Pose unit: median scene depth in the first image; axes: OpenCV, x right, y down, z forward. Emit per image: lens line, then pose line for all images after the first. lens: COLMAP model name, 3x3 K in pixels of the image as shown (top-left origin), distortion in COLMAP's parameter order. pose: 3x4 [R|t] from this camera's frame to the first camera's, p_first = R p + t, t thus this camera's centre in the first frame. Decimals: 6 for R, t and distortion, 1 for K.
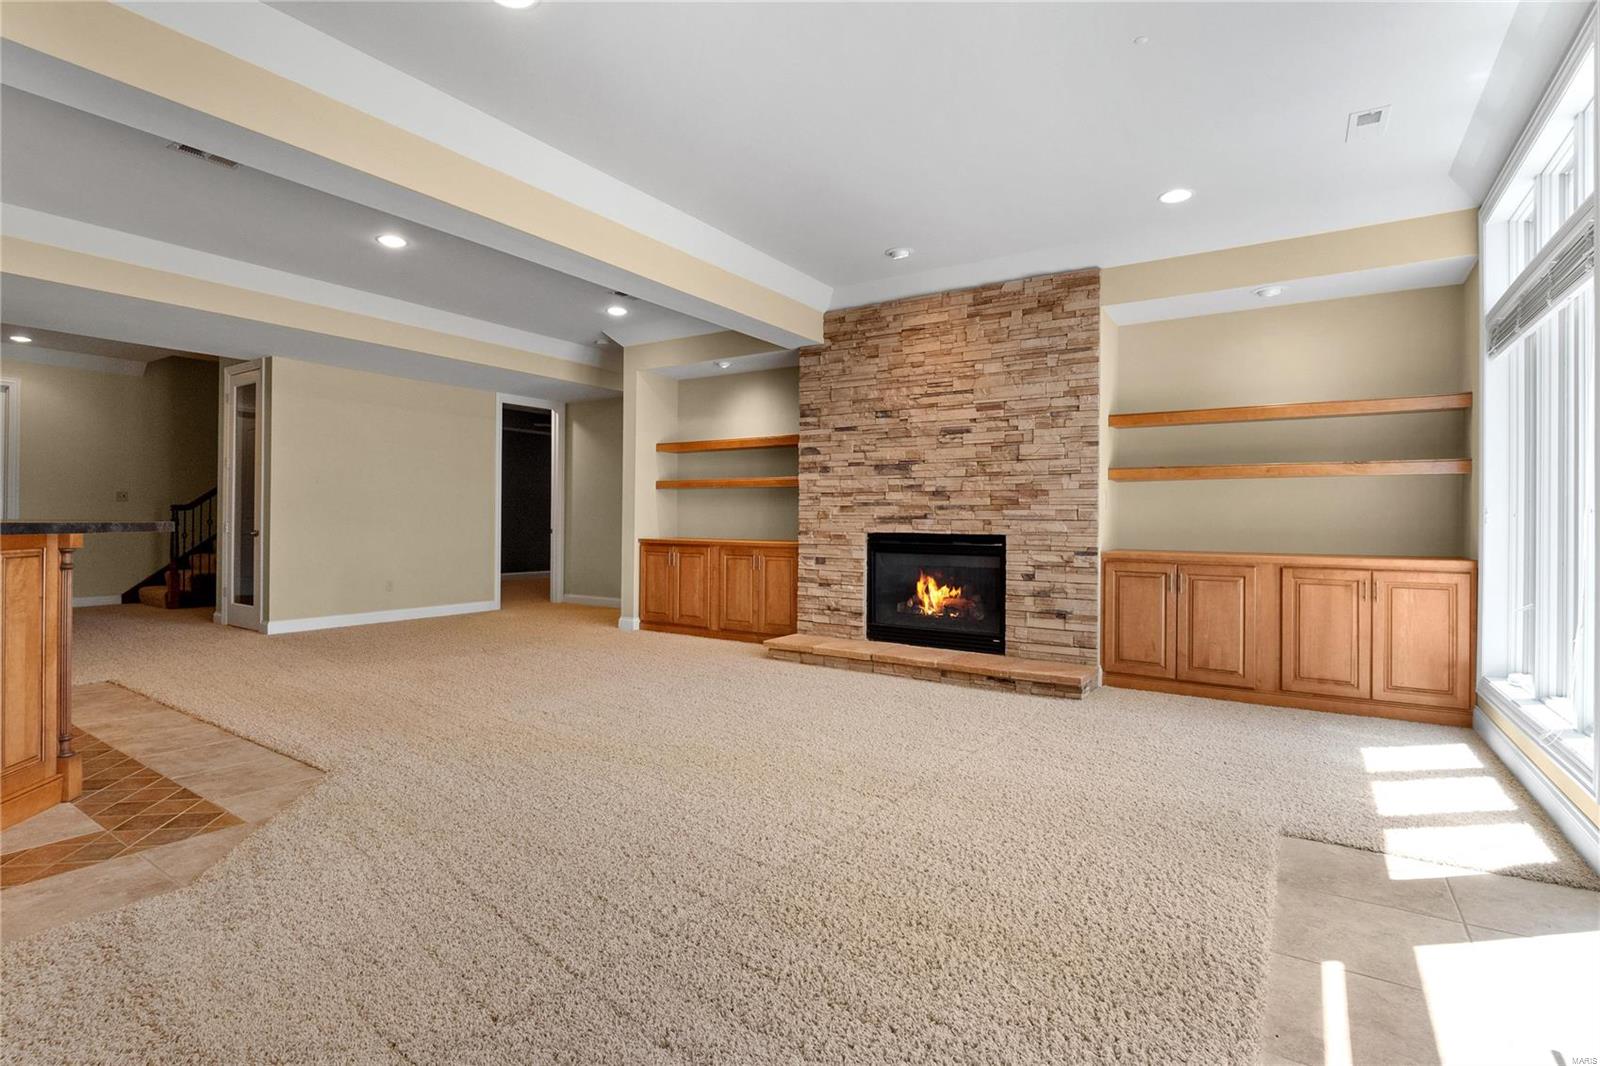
lens RADIAL K [[744.3, 0, 808.9], [0, 744.3, 542.4], [0, 0, 1]] dist [-0.000634, -0.004508]
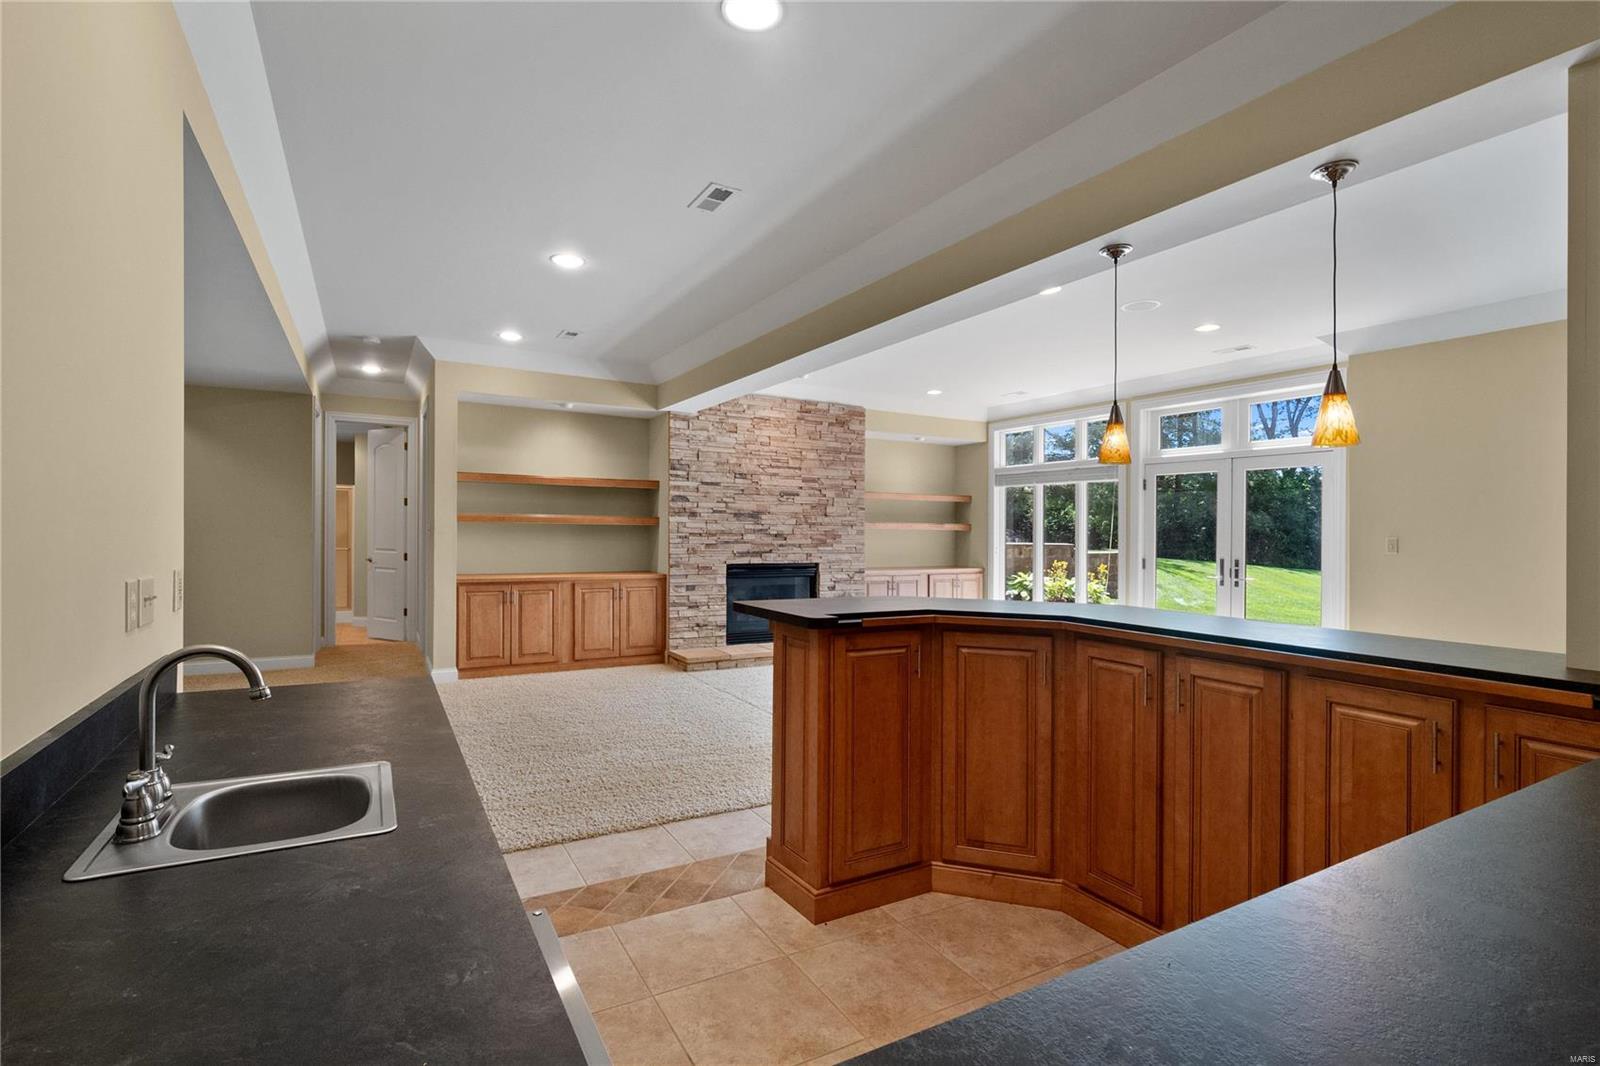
lens RADIAL K [[744.3, 0, 798.4], [0, 744.3, 539.9], [0, 0, 1]] dist [-0.000634, -0.004508]
pose [[0.458037, -0.021591, 0.888671, -1.085970], [0.009736, 0.999767, 0.019272, -0.083870], [-0.888880, -0.000175, 0.458140, 0.297053]]
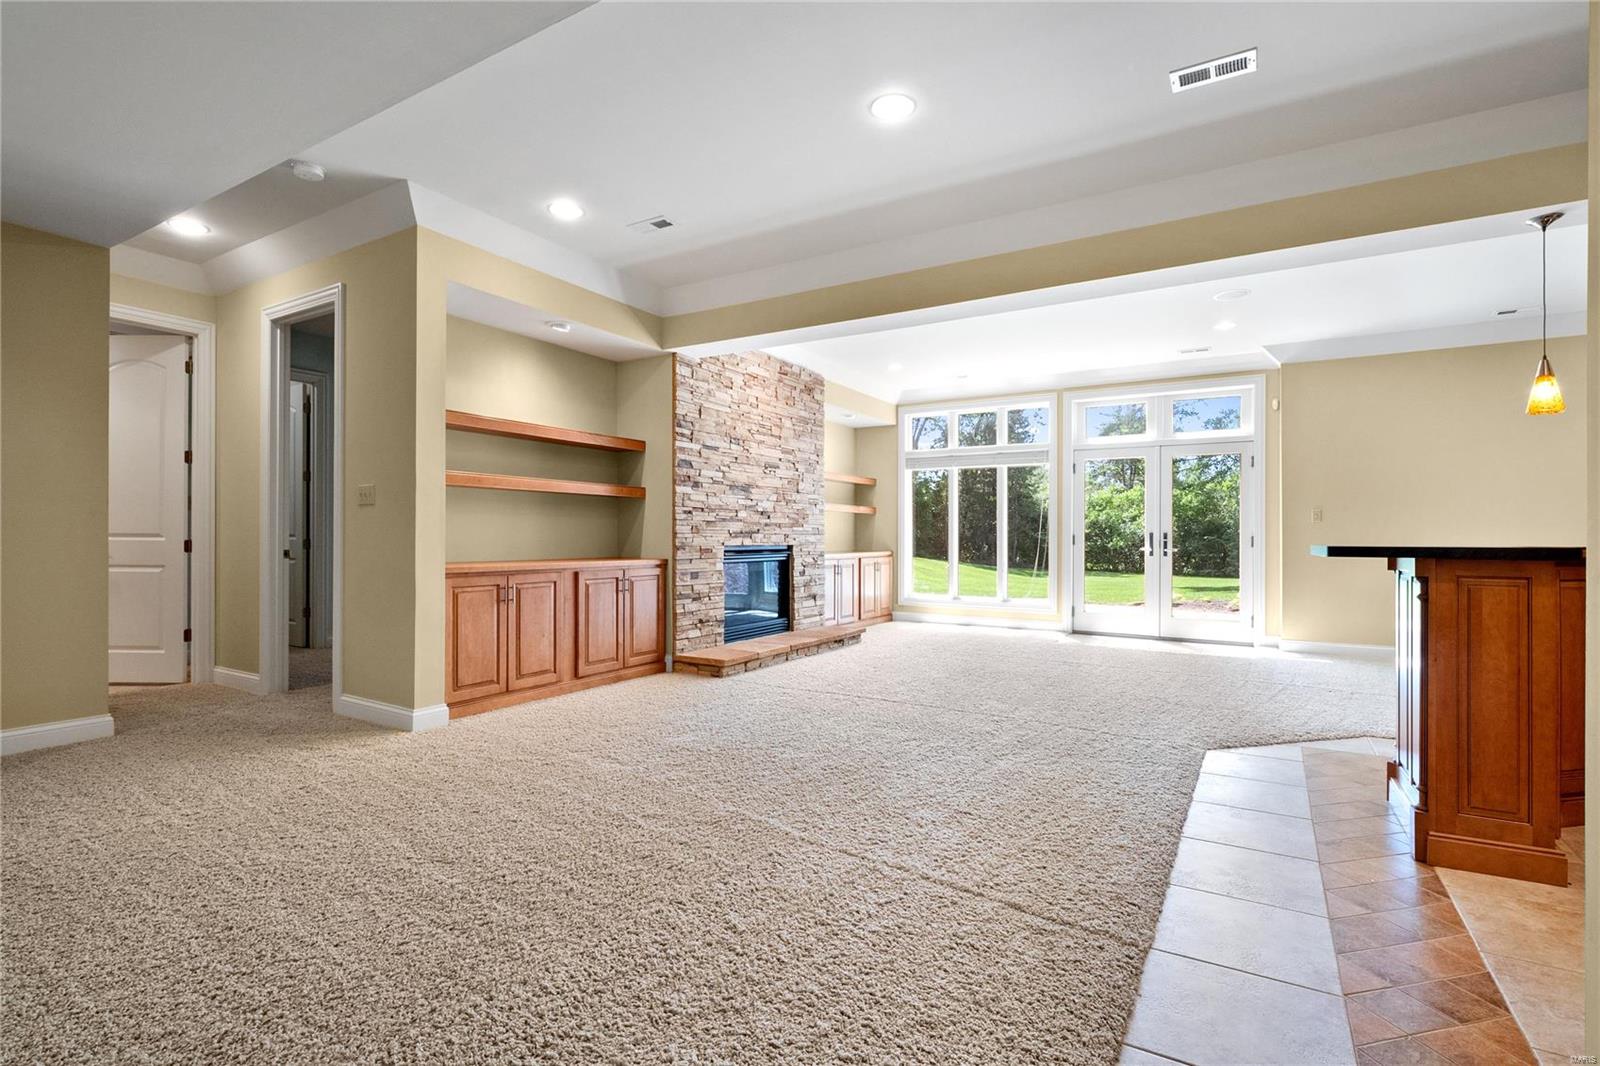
lens RADIAL K [[744.3, 0, 814.0], [0, 744.3, 542.2], [0, 0, 1]] dist [-0.000634, -0.004508]
pose [[-0.037836, -0.021877, 0.999044, -1.070342], [0.012998, 0.999665, 0.022383, -0.043311], [-0.999199, 0.013832, -0.037539, 0.952346]]
